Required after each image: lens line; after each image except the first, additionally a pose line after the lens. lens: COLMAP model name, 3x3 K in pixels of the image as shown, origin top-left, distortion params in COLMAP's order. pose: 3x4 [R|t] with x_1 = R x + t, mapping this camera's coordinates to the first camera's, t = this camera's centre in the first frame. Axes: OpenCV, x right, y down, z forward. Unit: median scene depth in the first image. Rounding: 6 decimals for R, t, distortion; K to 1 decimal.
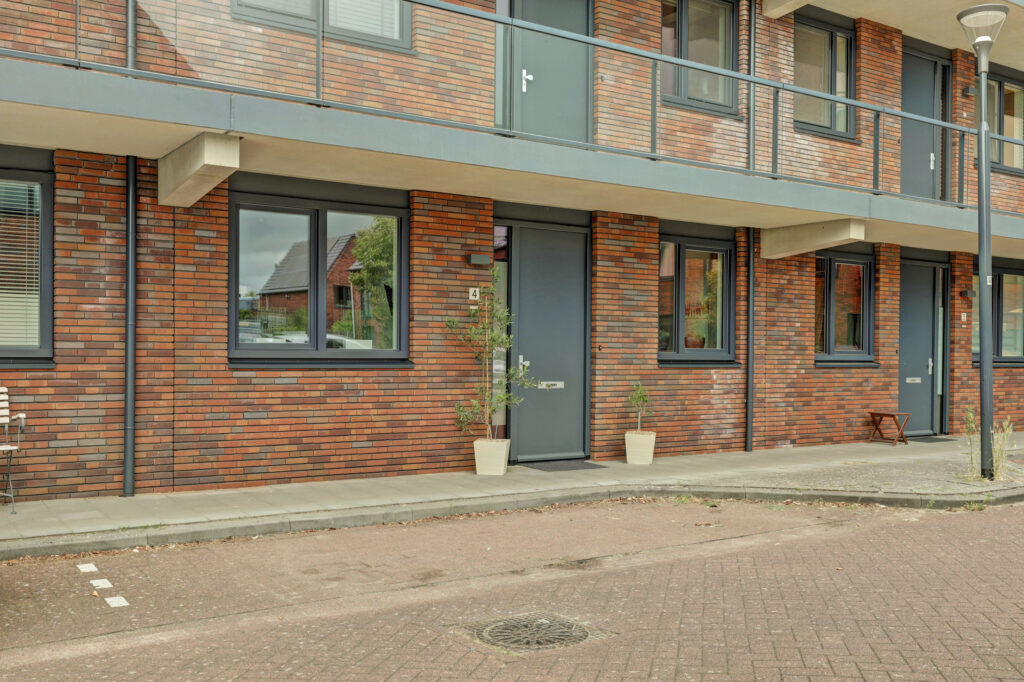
lens RADIAL K [[983.0, 0, 515.9], [0, 983.0, 362.8], [0, 0, 1]] dist [-0.002170, 0.000000]
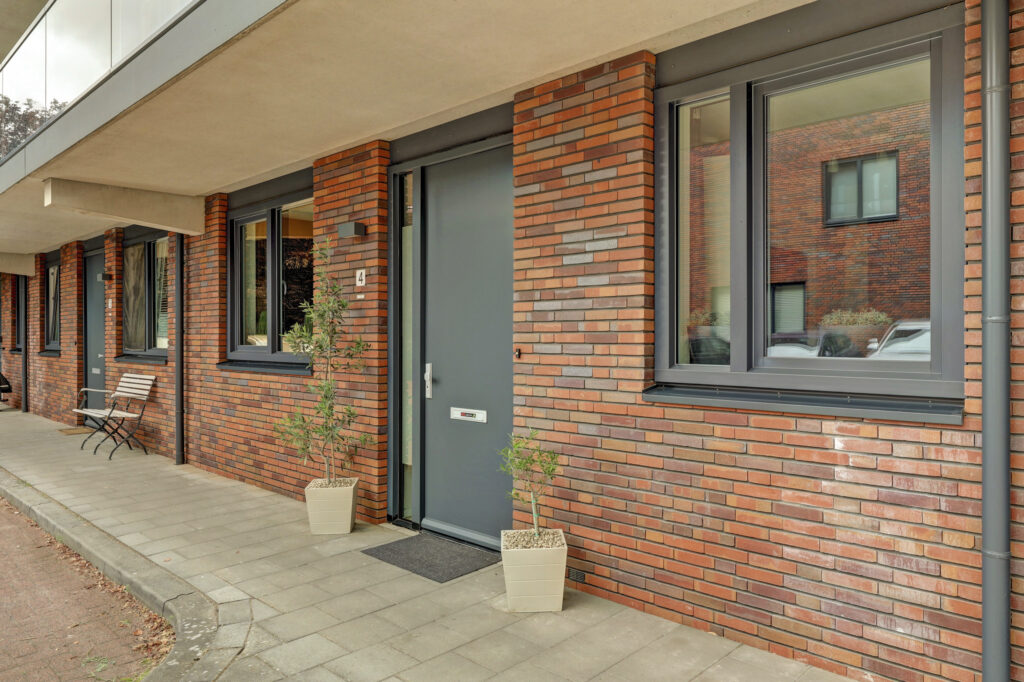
lens RADIAL K [[709.2, 0, 511.3], [0, 709.2, 336.0], [0, 0, 1]] dist [-0.000379, 0.001490]
pose [[0.195056, -0.006856, -0.980768, 0.450172], [-0.005467, 0.999952, -0.008077, -0.021239], [0.980777, 0.006937, 0.195009, 0.913643]]
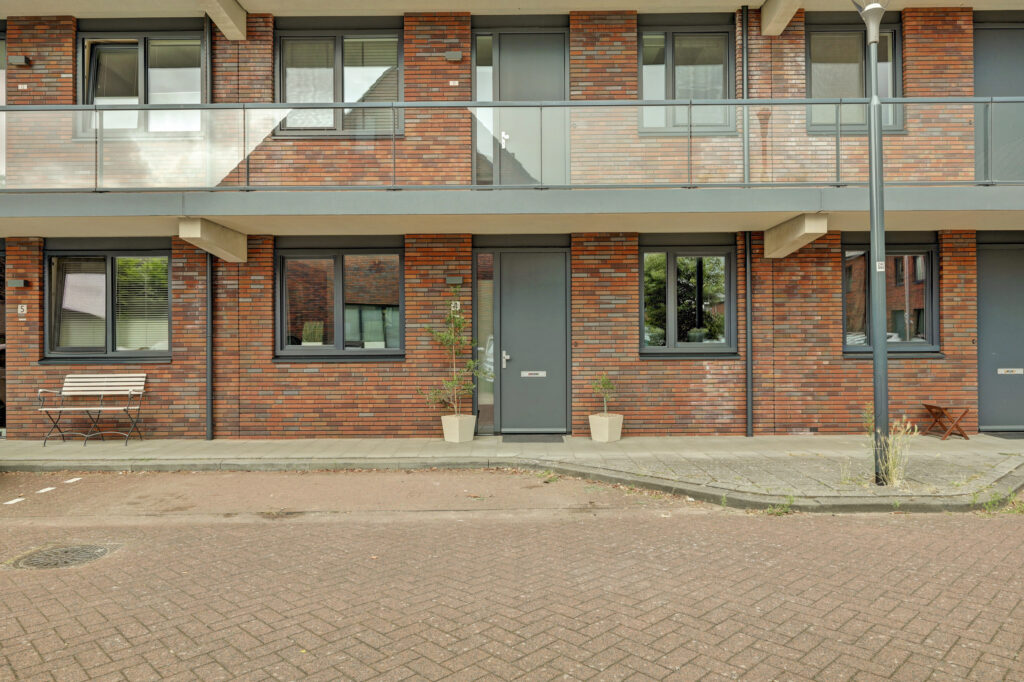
lens RADIAL K [[682.0, 0, 514.3], [0, 682.0, 339.6], [0, 0, 1]] dist [-0.000006, -0.000636]
pose [[0.823586, -0.017219, -0.566930, 0.500451], [0.008344, 0.999799, -0.018244, -0.005856], [0.567130, 0.010295, 0.823564, 0.252479]]
